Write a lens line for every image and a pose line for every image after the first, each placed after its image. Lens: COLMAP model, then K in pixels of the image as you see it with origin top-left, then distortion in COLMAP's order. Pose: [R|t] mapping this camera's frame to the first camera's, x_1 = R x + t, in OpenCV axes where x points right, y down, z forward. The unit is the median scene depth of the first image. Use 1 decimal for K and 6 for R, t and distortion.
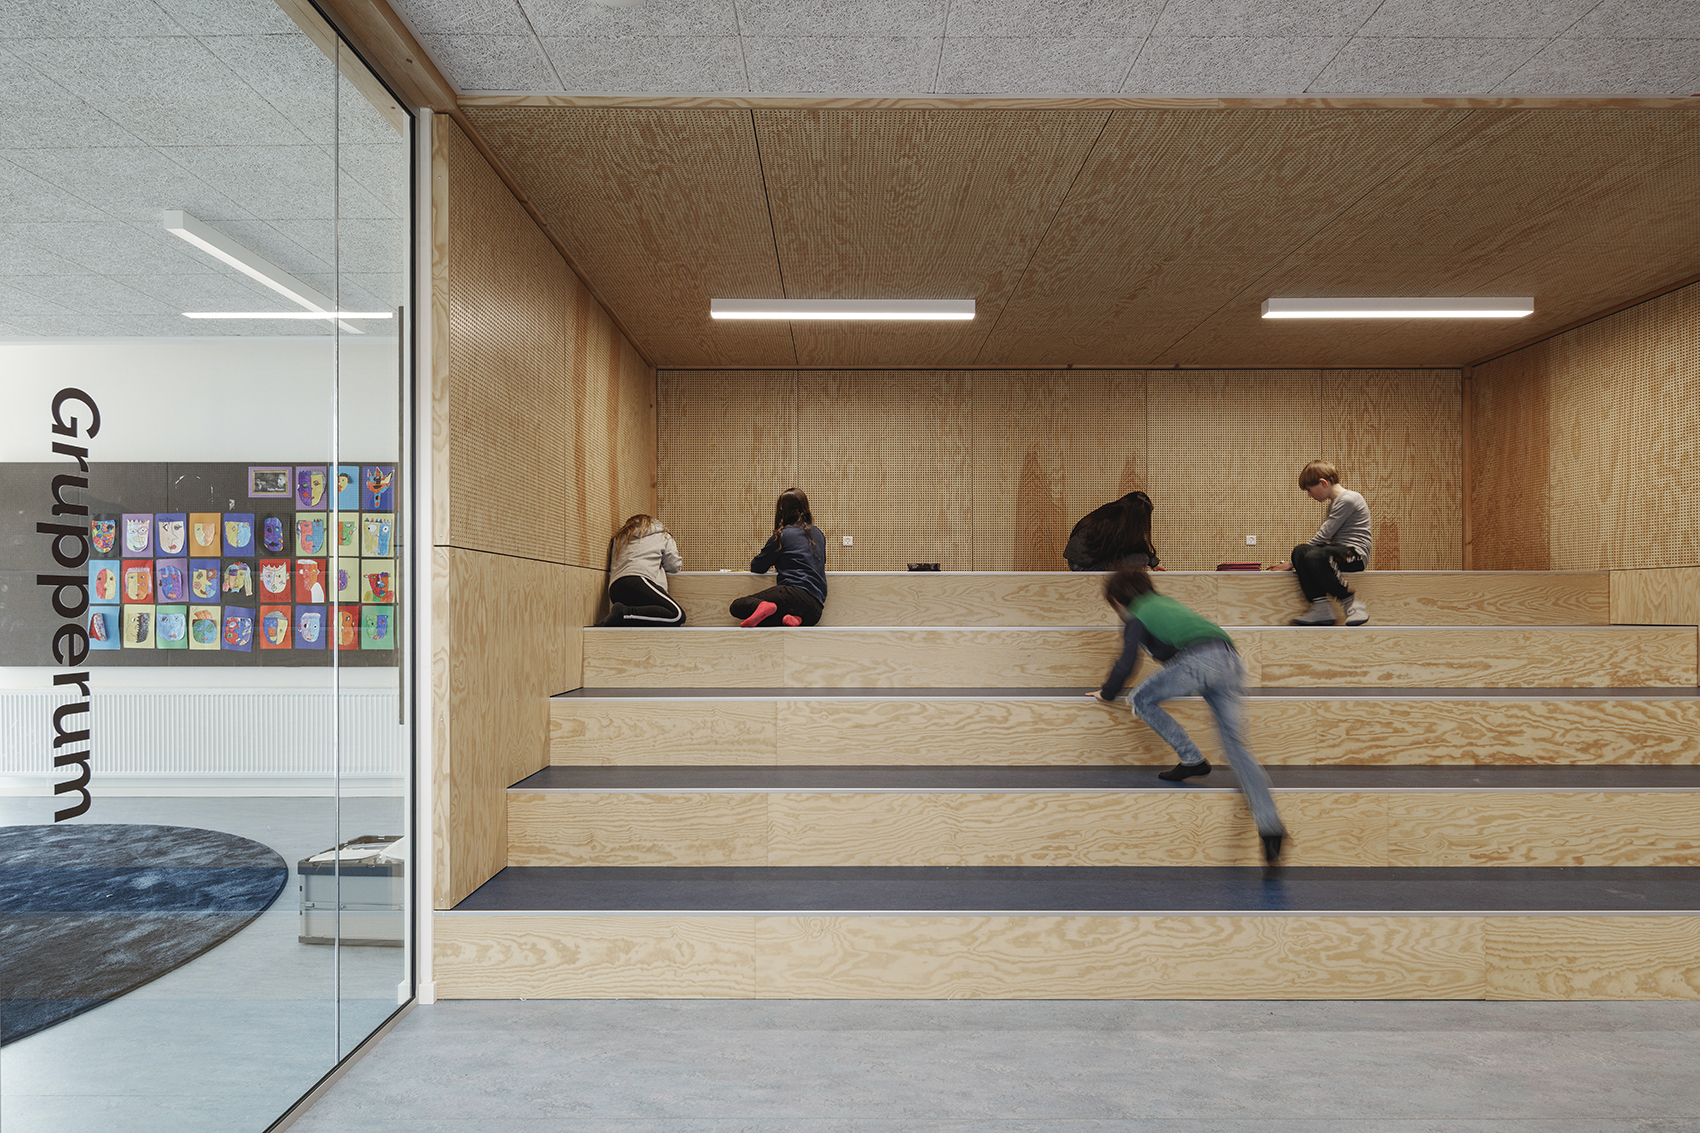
lens RADIAL K [[893.8, 0, 818.9], [0, 893.8, 598.6], [0, 0, 1]] dist [-0.000079, -0.002508]
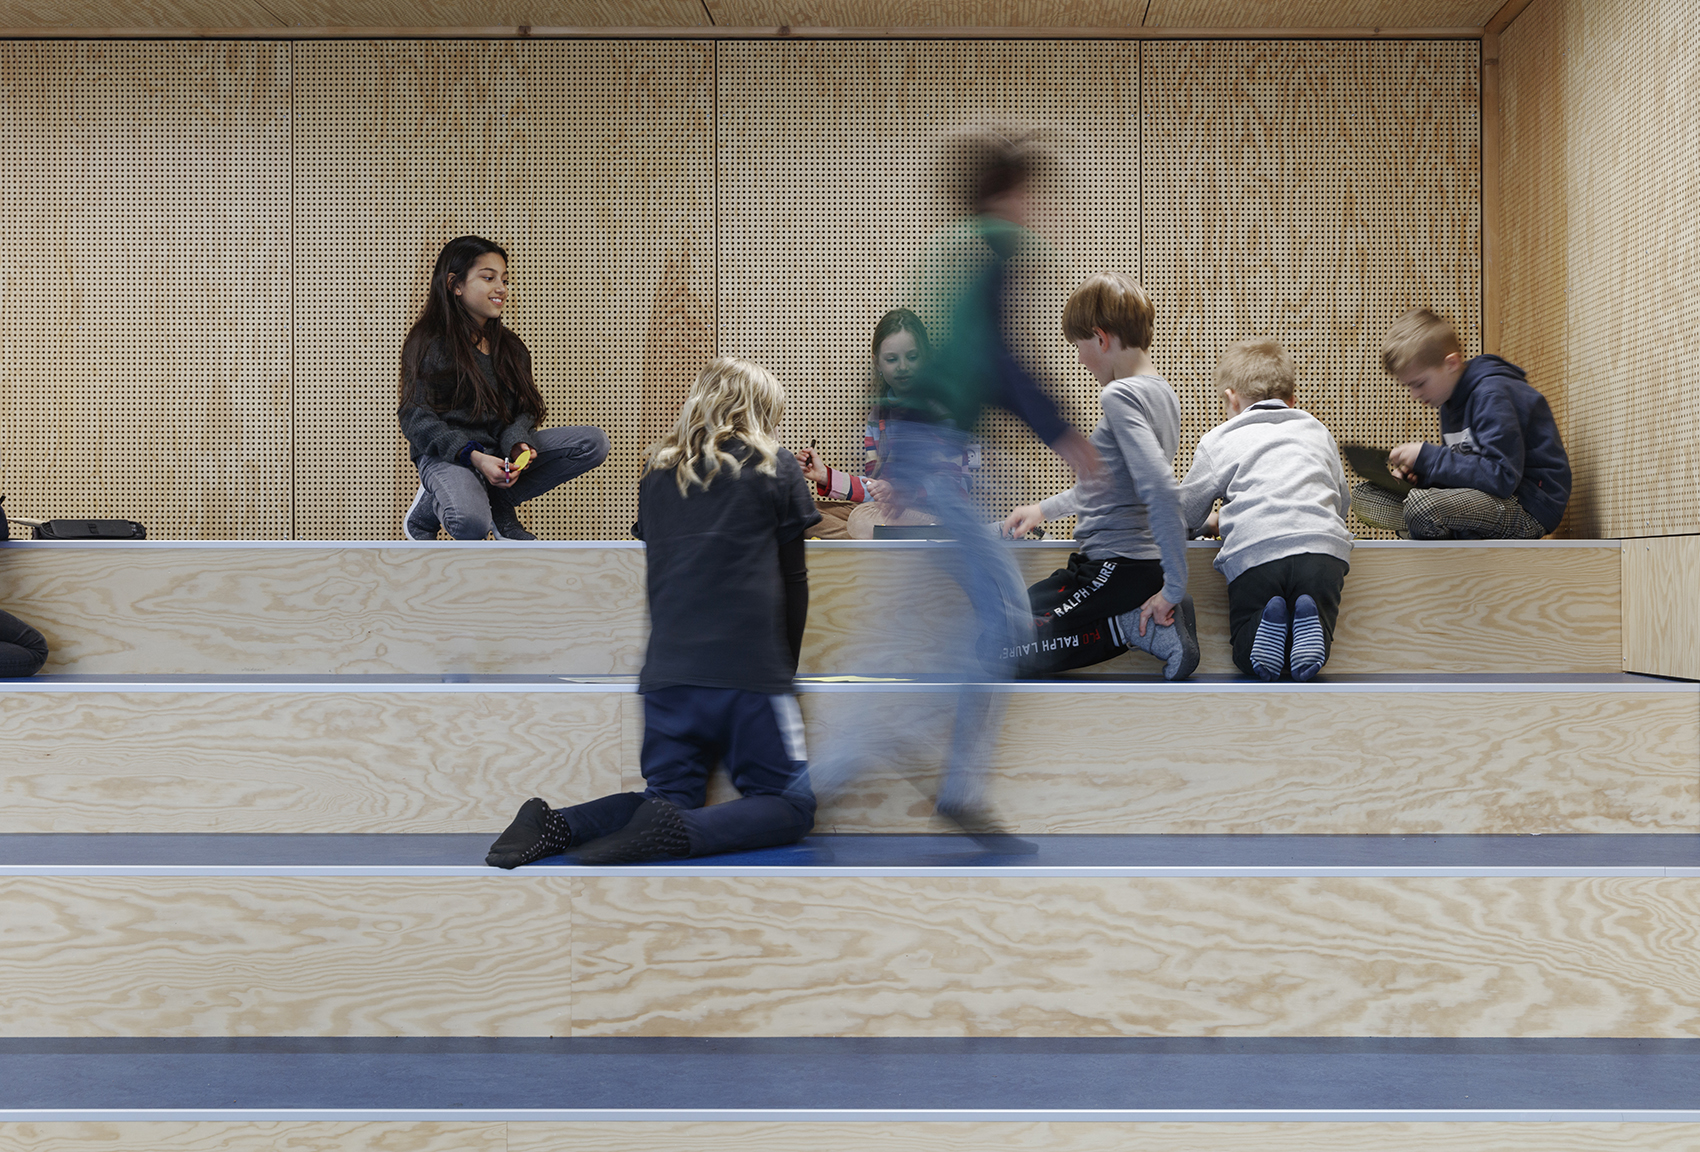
lens RADIAL K [[2085.6, 0, 851.3], [0, 2085.6, 578.8], [0, 0, 1]] dist [-0.007281, 0.000000]
pose [[0.999995, 0.000805, 0.003210, 0.678146], [-0.000828, 0.999973, 0.007360, -0.025690], [-0.003204, -0.007362, 0.999968, 0.068104]]
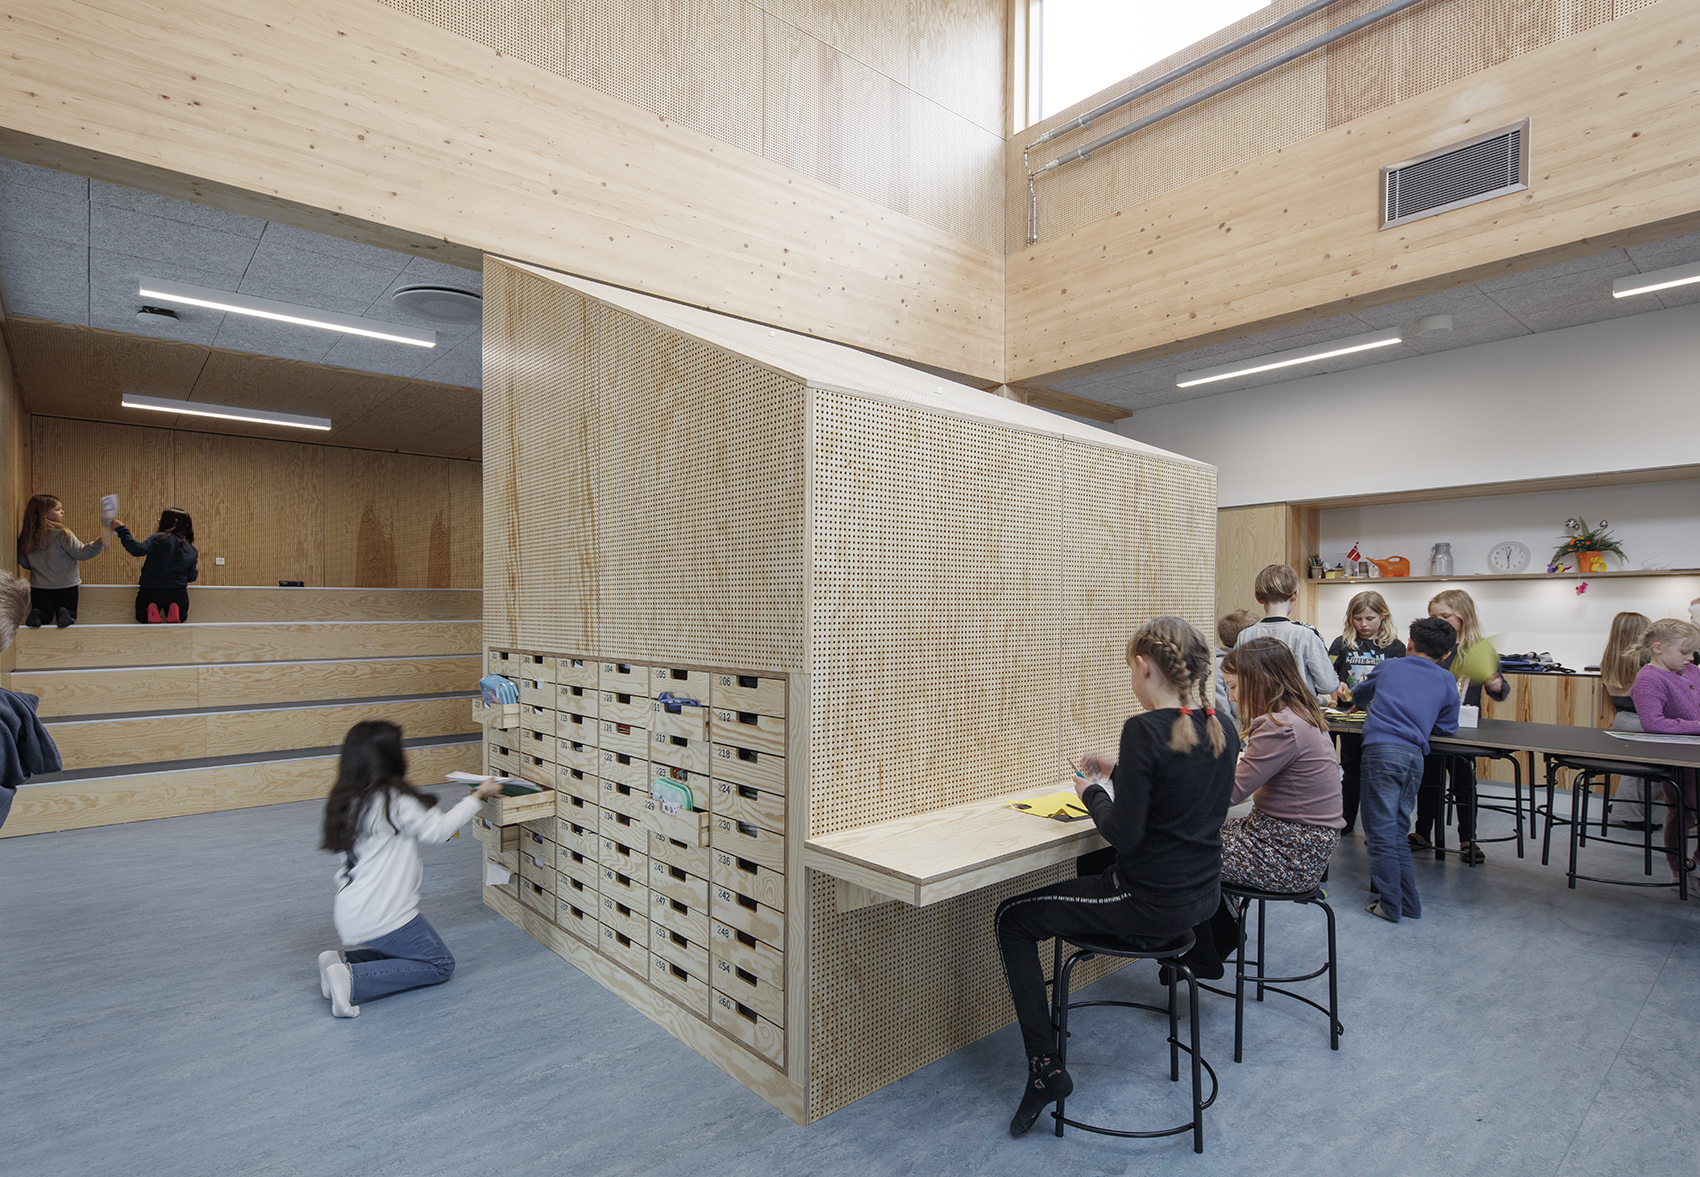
lens RADIAL K [[867.7, 0, 812.0], [0, 867.7, 612.6], [0, 0, 1]] dist [-0.000391, -0.001010]
pose [[0.760815, -0.005311, 0.648947, -0.221202], [-0.003000, 0.999927, 0.011700, -0.008119], [-0.648962, -0.010848, 0.760744, -0.921807]]
